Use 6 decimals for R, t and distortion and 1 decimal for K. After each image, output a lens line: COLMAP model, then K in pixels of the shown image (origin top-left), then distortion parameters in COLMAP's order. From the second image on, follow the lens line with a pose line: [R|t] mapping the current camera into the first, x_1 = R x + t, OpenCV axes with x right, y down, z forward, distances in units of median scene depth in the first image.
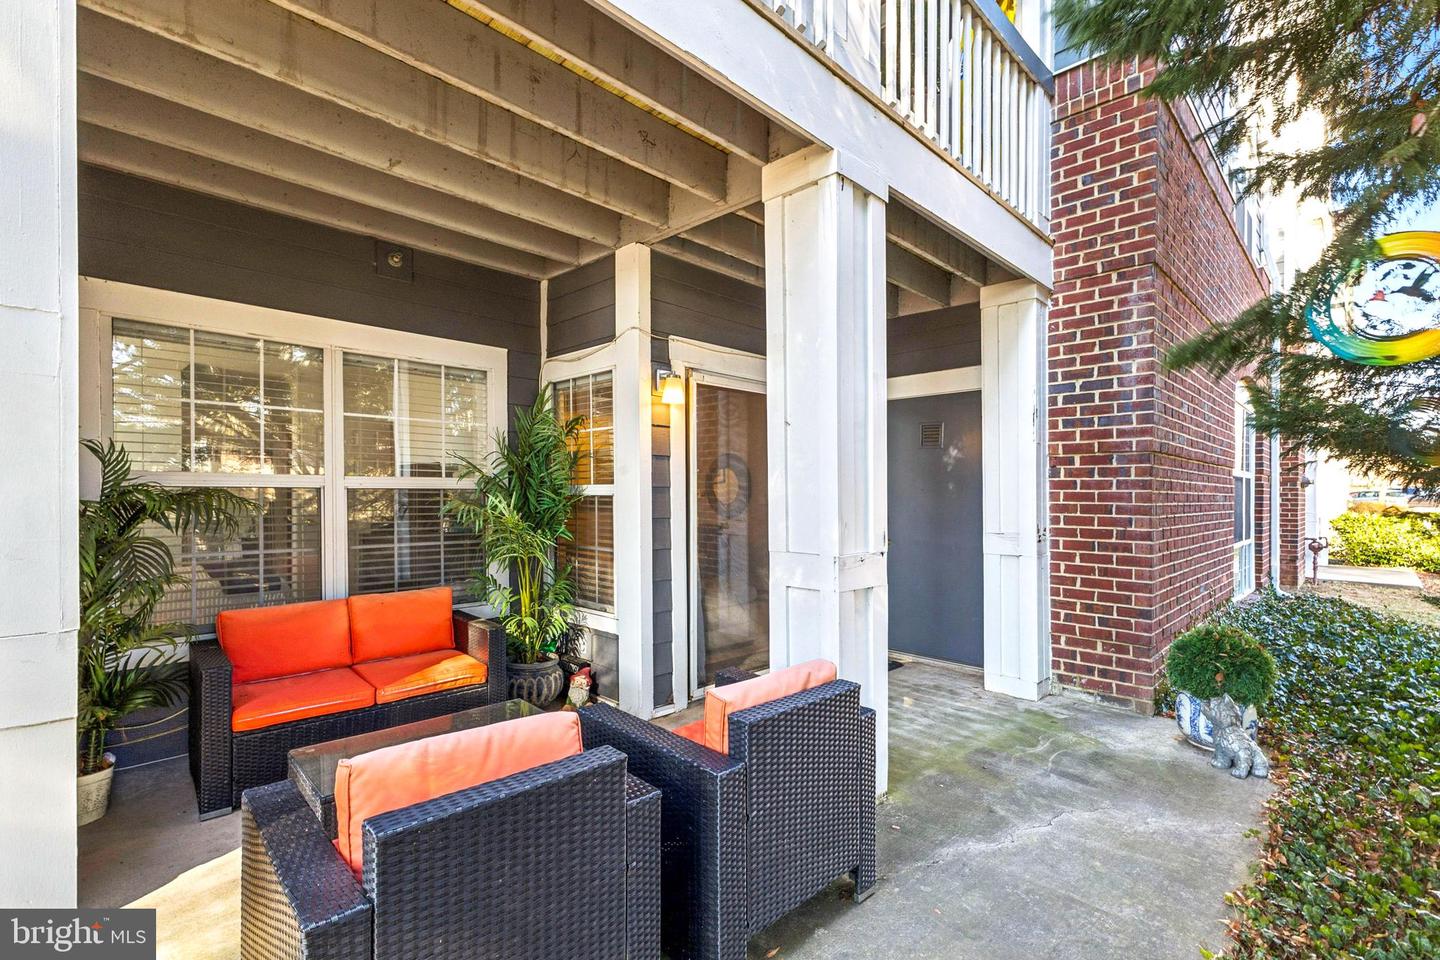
lens RADIAL K [[641.0, 0, 731.5], [0, 641.0, 495.3], [0, 0, 1]] dist [0.003036, 0.000159]
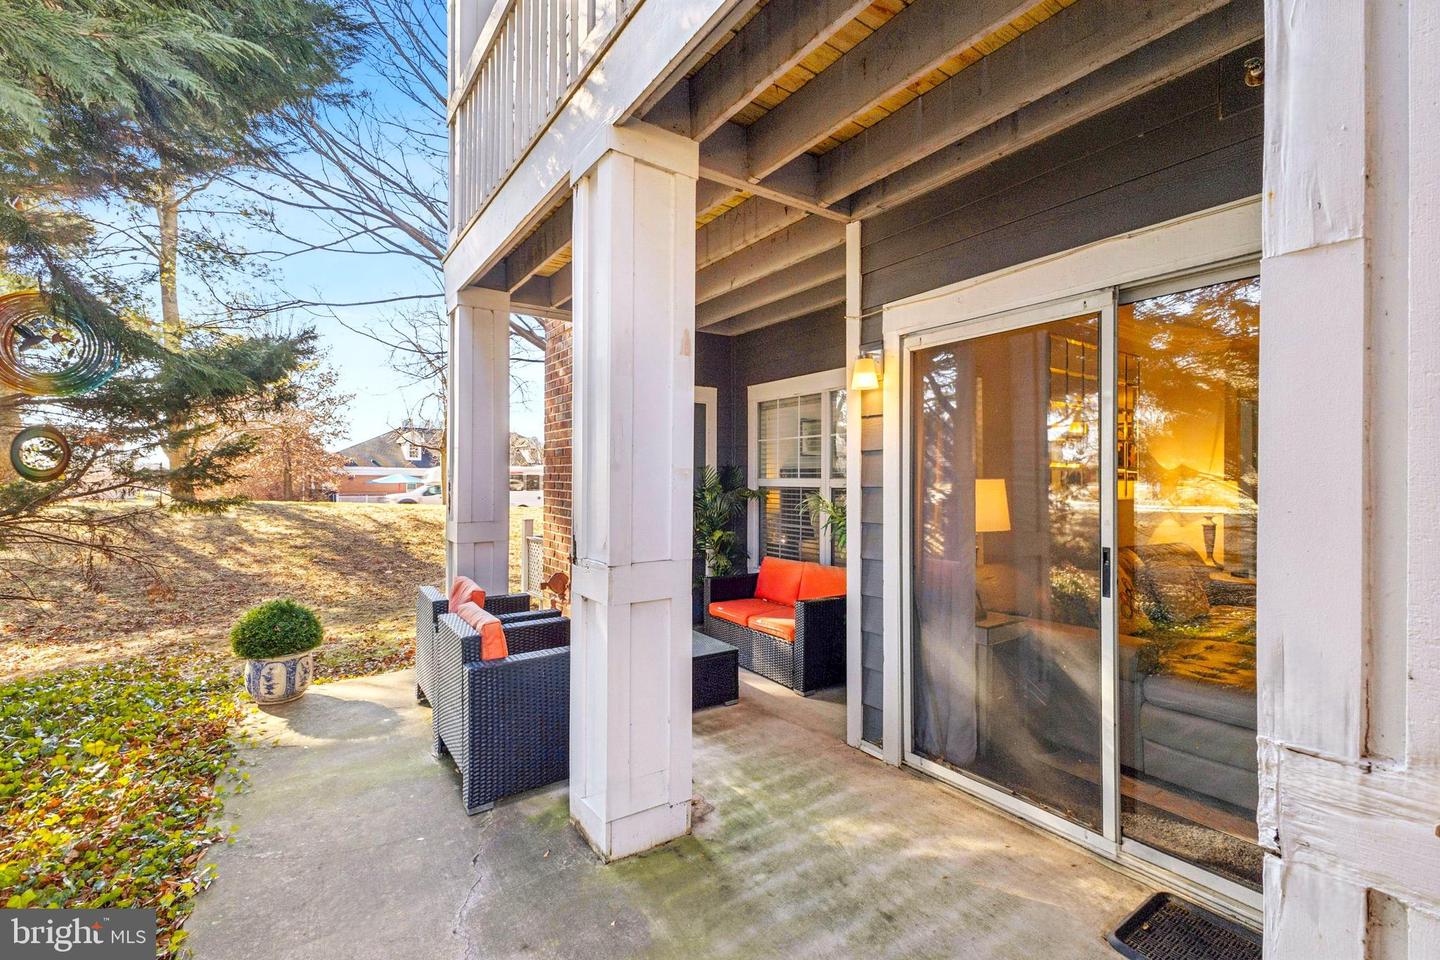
lens RADIAL K [[622.4, 0, 726.5], [0, 622.4, 475.0], [0, 0, 1]] dist [0.003977, 0.000723]
pose [[-0.174057, -0.010119, -0.984684, 0.707583], [-0.009936, 0.999914, -0.008519, -0.018212], [0.984685, 0.008301, -0.174143, 0.899822]]
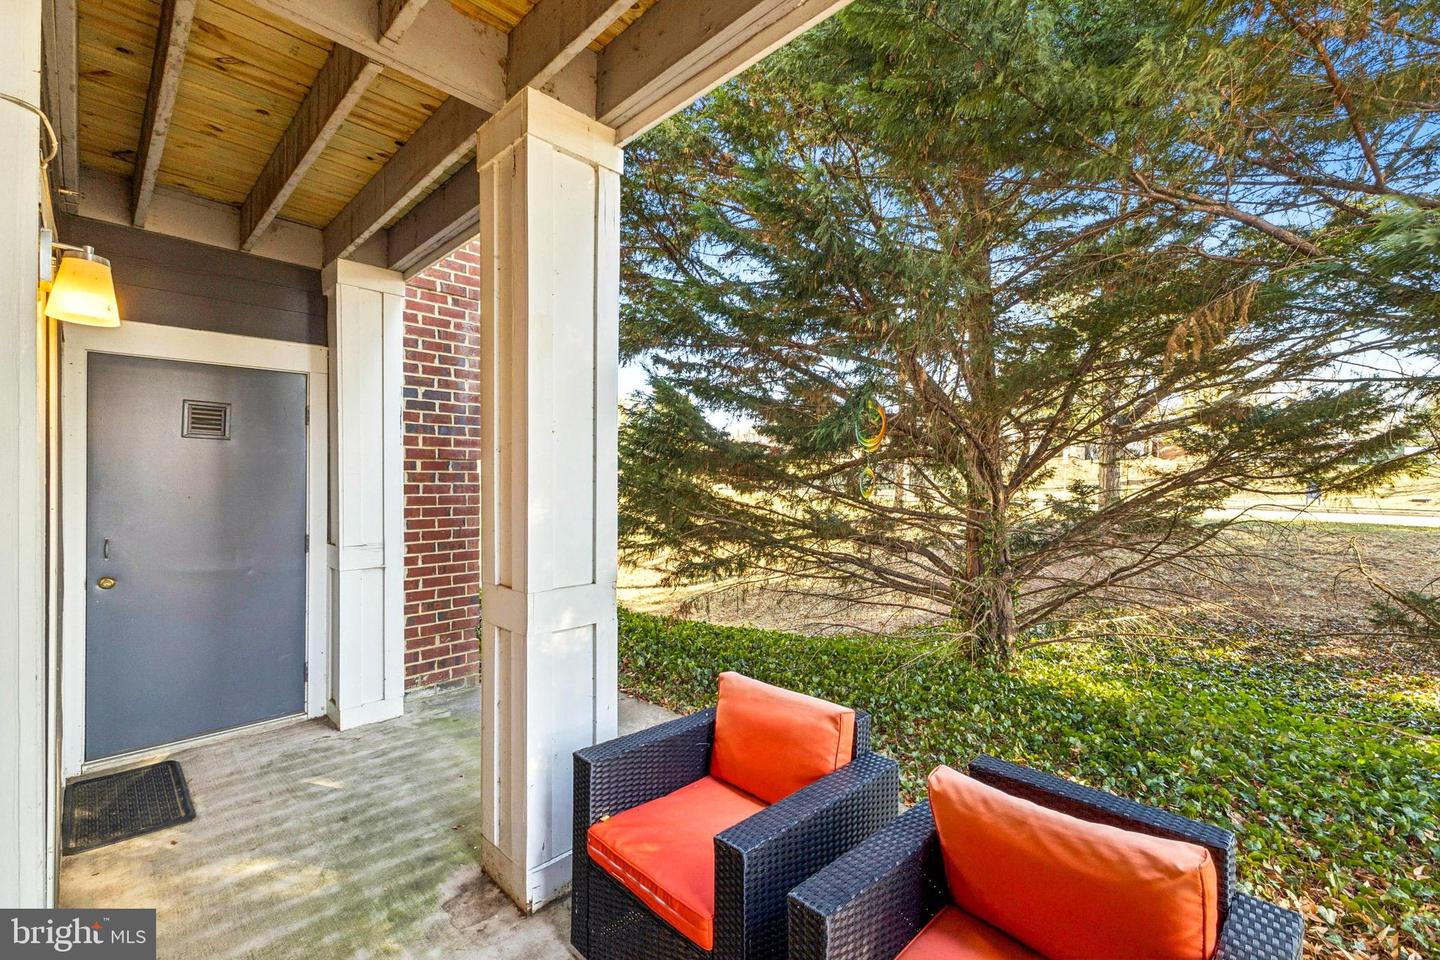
lens RADIAL K [[622.4, 0, 721.3], [0, 622.4, 476.0], [0, 0, 1]] dist [0.003977, 0.000723]
pose [[0.006224, -0.001600, 0.999979, -0.472659], [0.002756, 0.999995, 0.001583, -0.039187], [-0.999977, 0.002746, 0.006229, 0.533081]]
